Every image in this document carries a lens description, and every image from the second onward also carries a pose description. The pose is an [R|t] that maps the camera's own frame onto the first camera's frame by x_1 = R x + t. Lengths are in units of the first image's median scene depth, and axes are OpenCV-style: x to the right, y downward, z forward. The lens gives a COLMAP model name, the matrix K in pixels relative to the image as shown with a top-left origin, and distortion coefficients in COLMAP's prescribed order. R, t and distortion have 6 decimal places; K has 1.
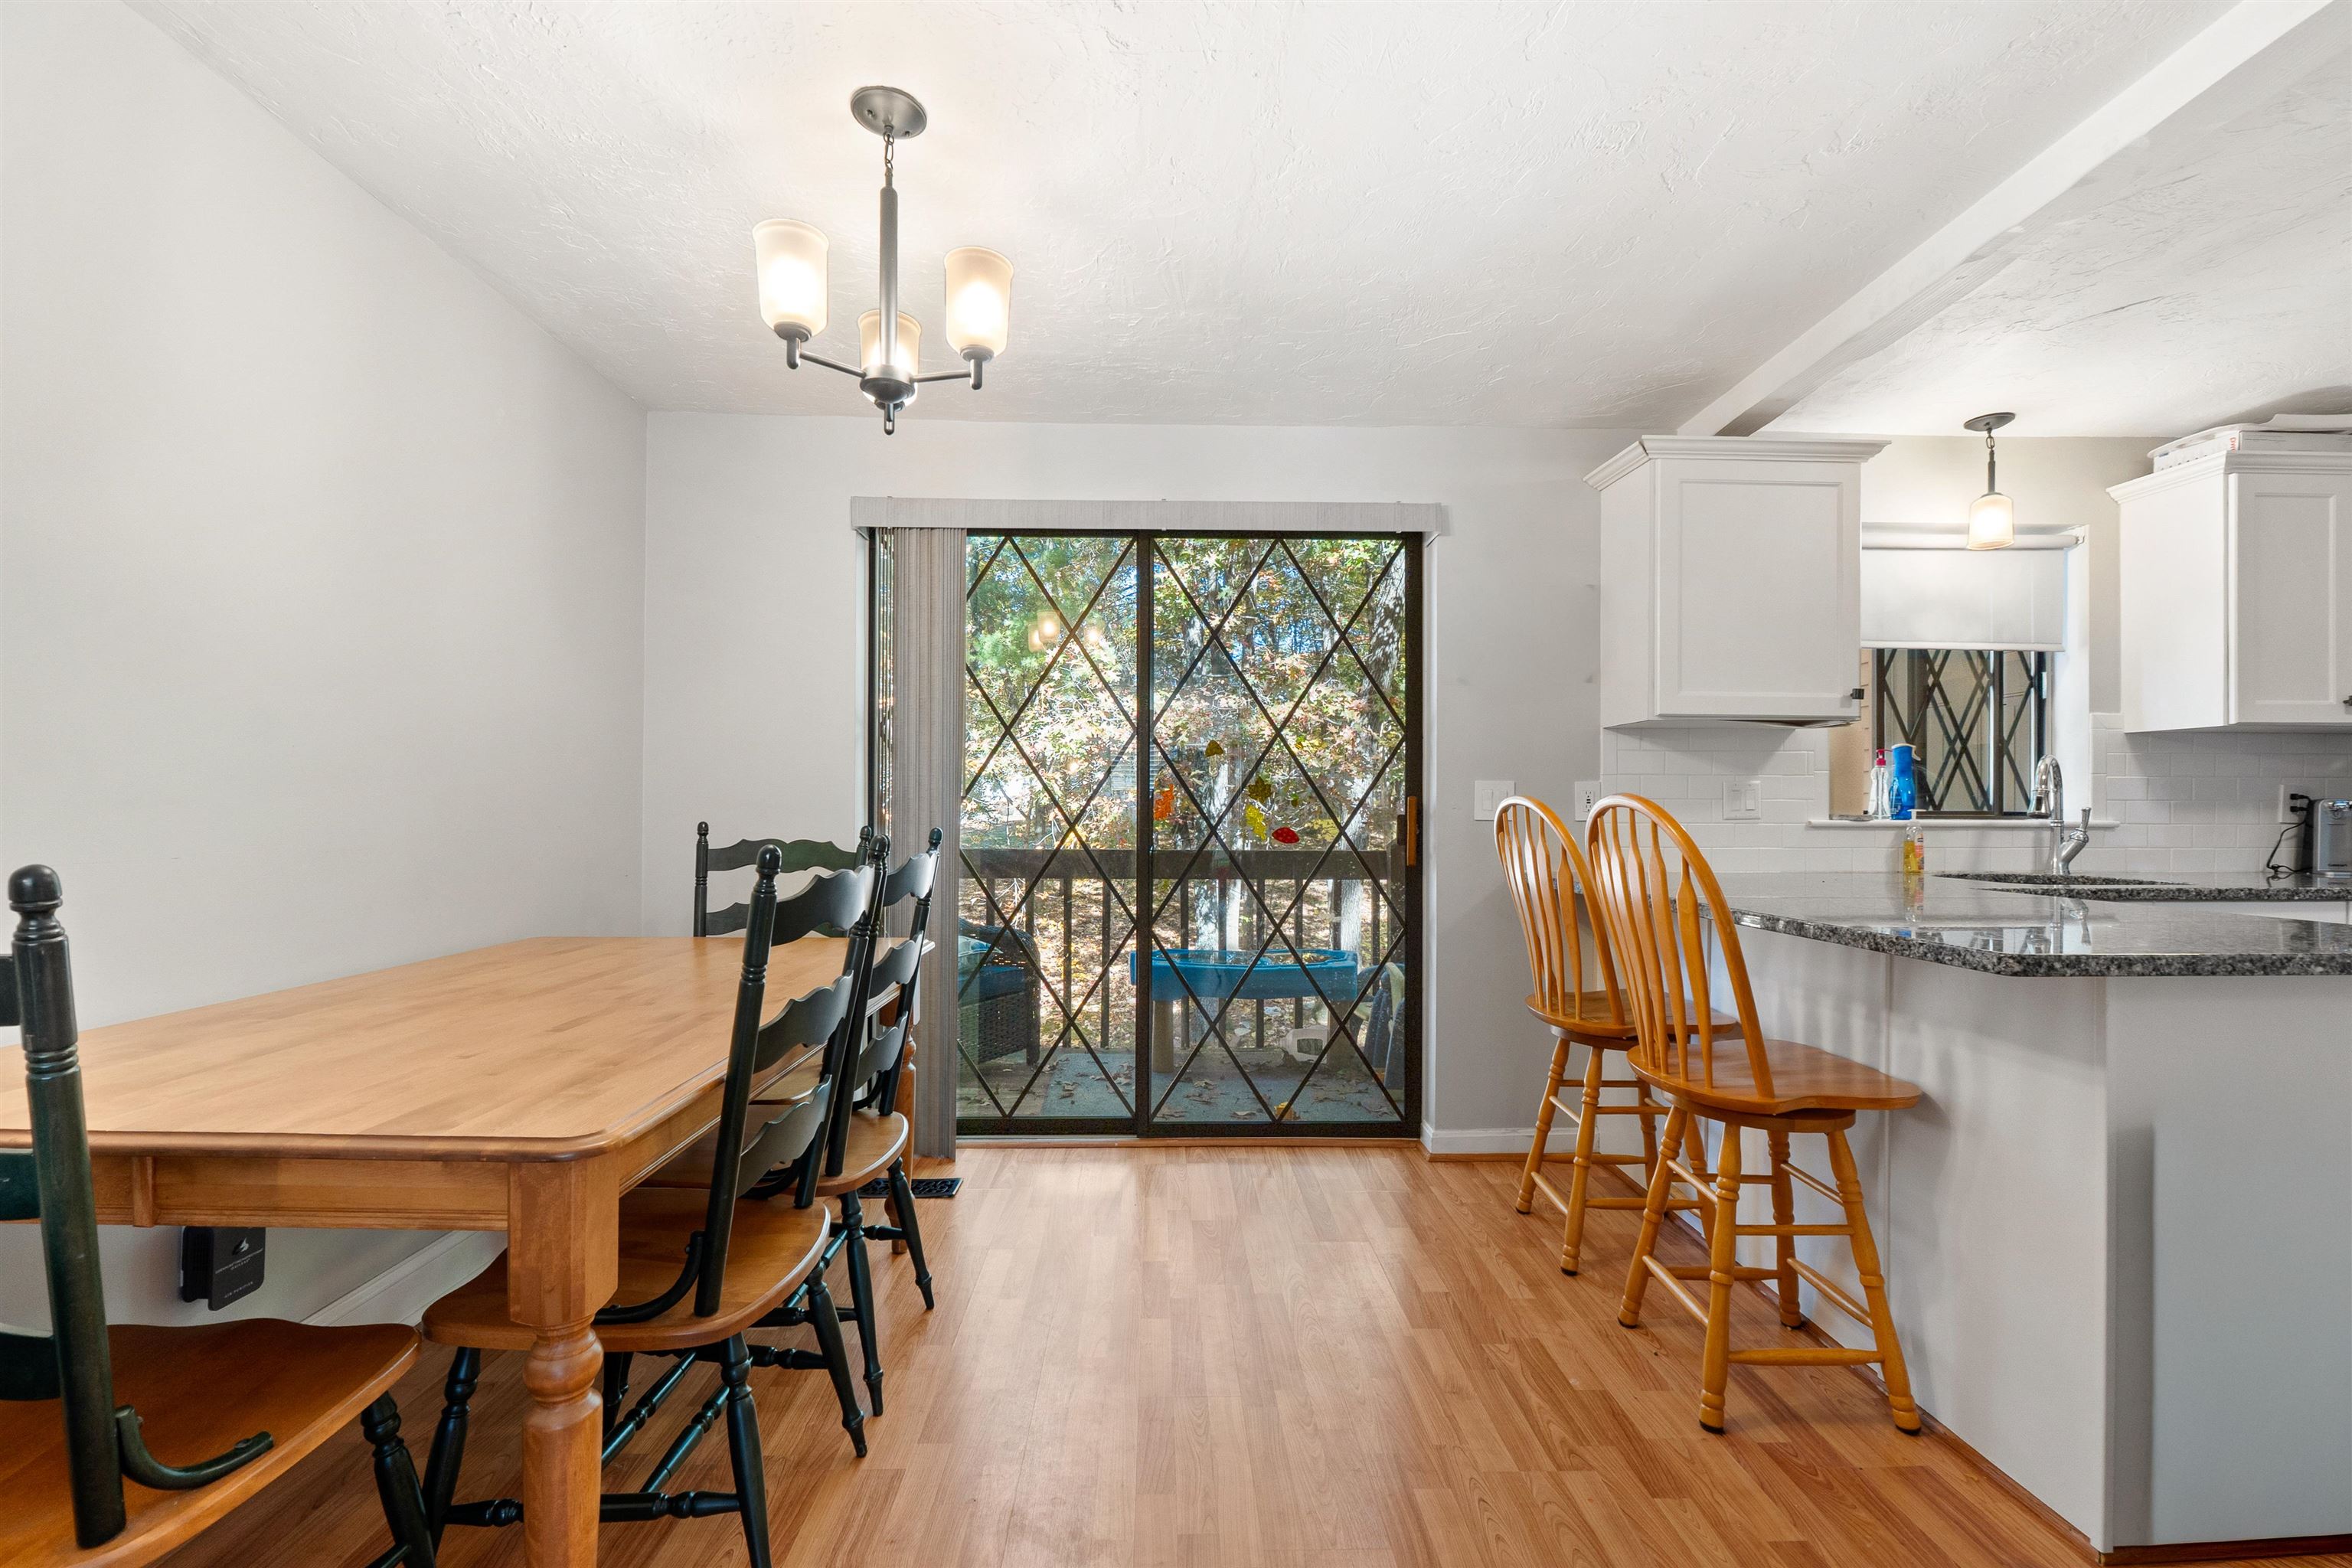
lens RADIAL K [[989.1, 0, 1177.4], [0, 989.1, 823.4], [0, 0, 1]] dist [-0.013811, 0.001050]
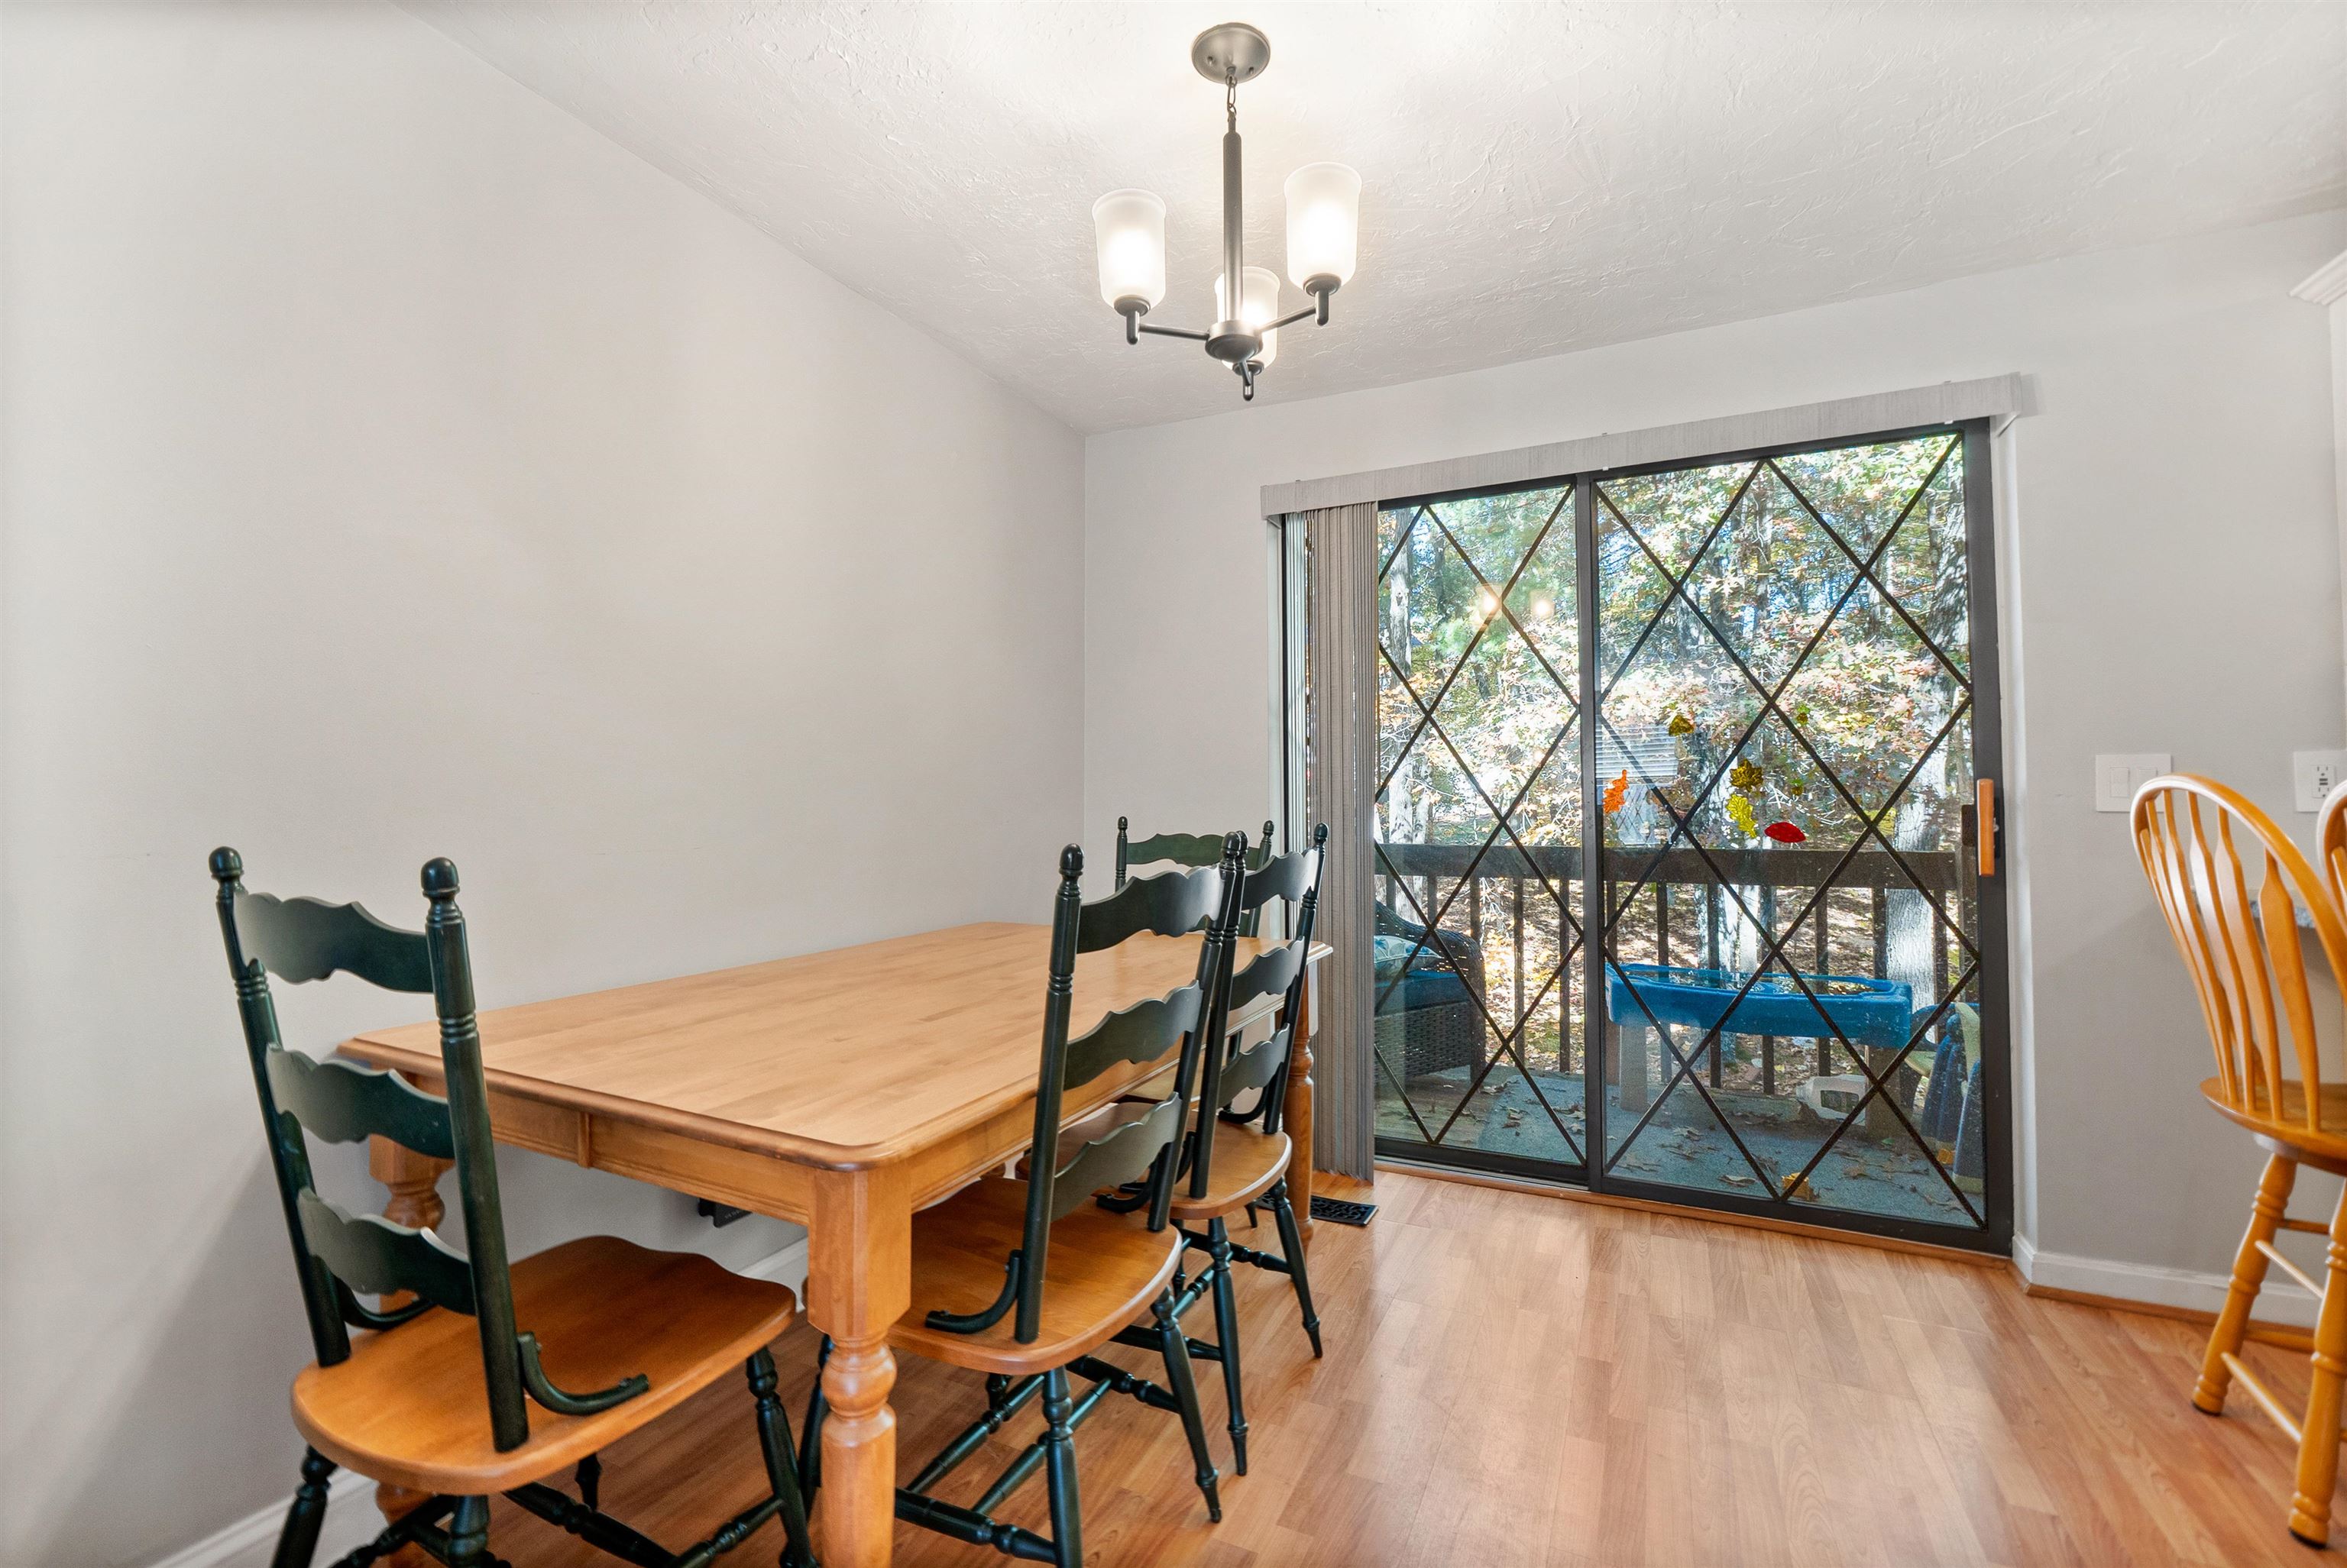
lens RADIAL K [[988.1, 0, 1179.0], [0, 988.1, 782.2], [0, 0, 1]] dist [-0.011749, 0.000892]
pose [[0.890350, -0.017947, -0.454923, 0.050955], [0.002125, 0.999376, -0.035267, -0.001224], [0.455272, 0.030433, 0.889832, 0.117919]]
